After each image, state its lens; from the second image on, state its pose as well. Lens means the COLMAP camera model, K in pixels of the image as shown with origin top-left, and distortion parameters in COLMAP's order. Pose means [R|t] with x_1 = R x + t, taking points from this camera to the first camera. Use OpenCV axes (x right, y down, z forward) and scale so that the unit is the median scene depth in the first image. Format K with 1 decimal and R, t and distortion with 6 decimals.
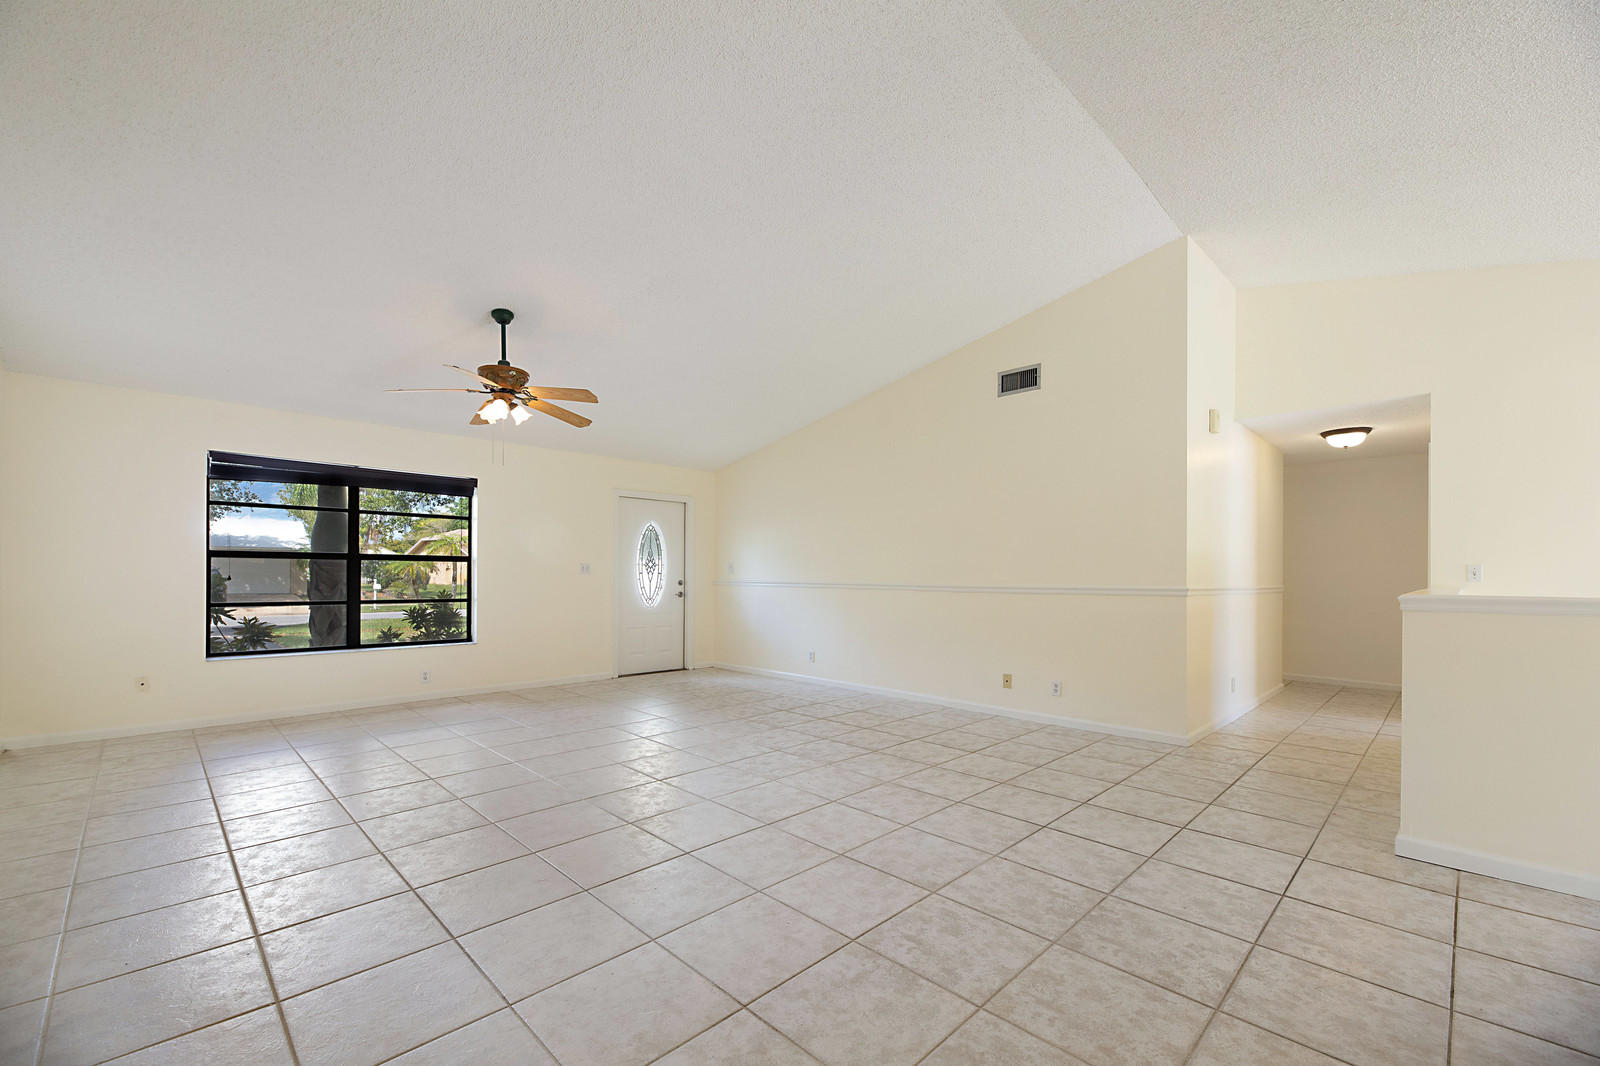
lens RADIAL K [[652.2, 0, 794.9], [0, 652.2, 558.3], [0, 0, 1]] dist [-0.000443, -0.000030]
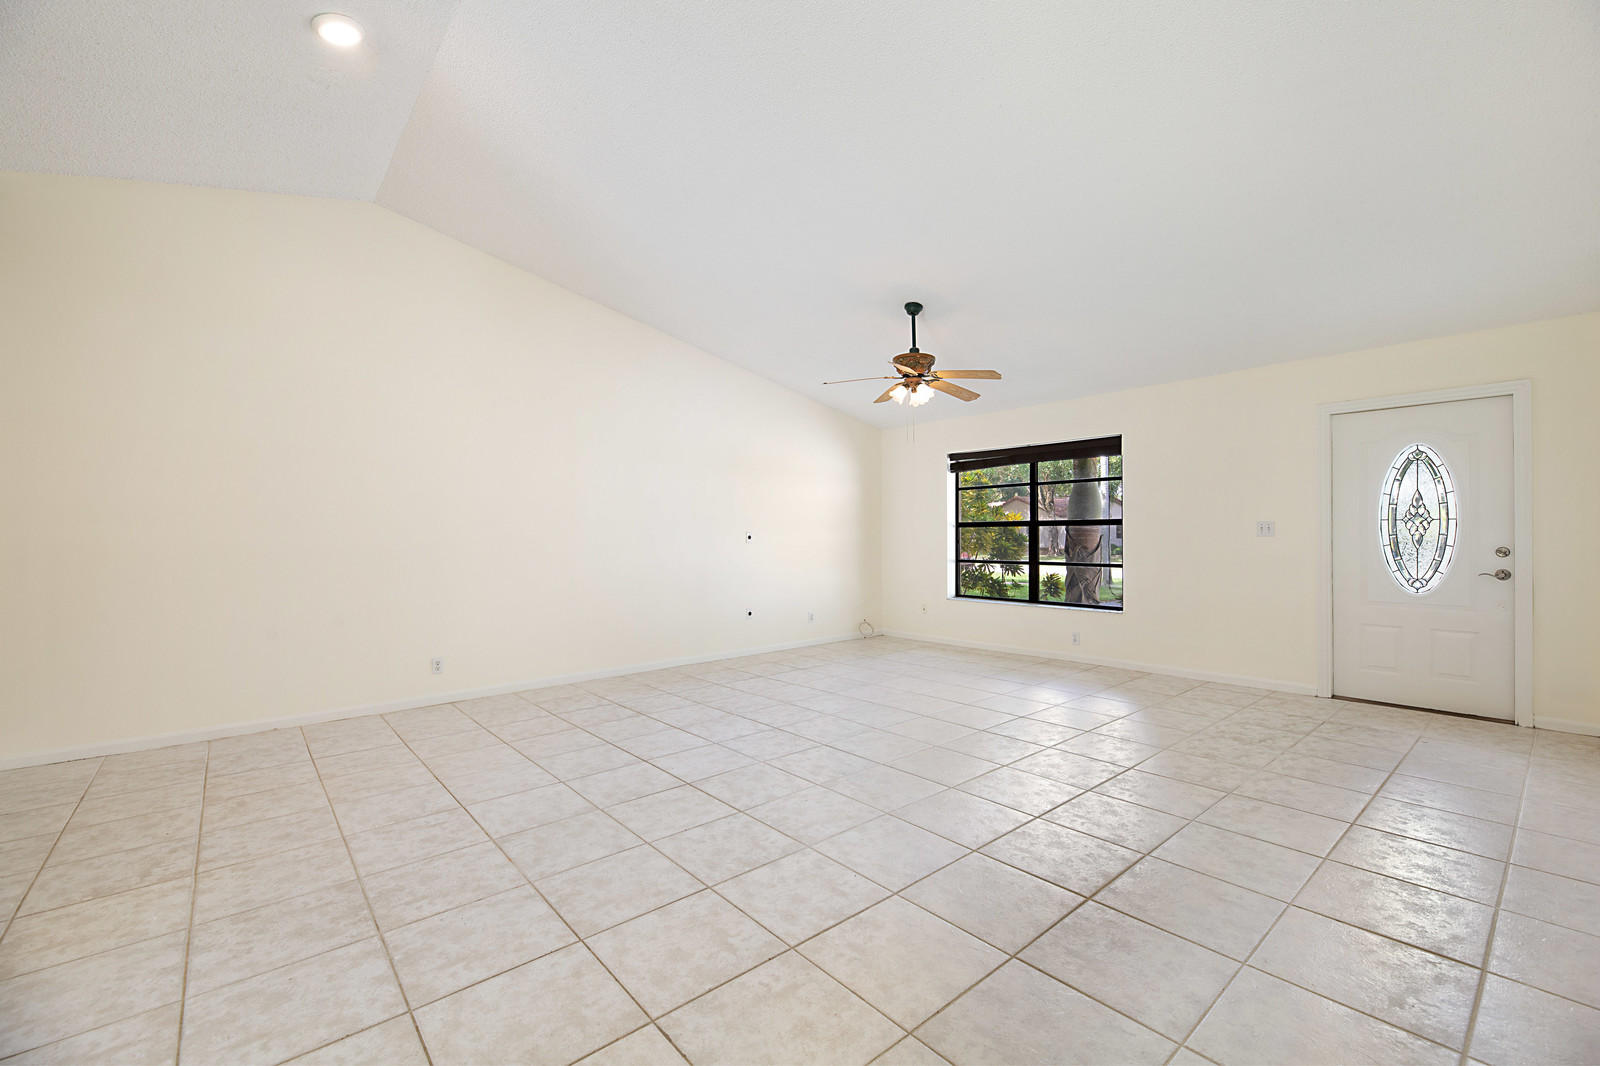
lens RADIAL K [[676.0, 0, 800.0], [0, 676.0, 533.0], [0, 0, 1]] dist [0.018263, -0.005325]
pose [[-0.071861, -0.007658, -0.997385, 0.946478], [0.036712, 0.999273, -0.010318, 0.019844], [0.996739, -0.037357, -0.071528, 1.158897]]
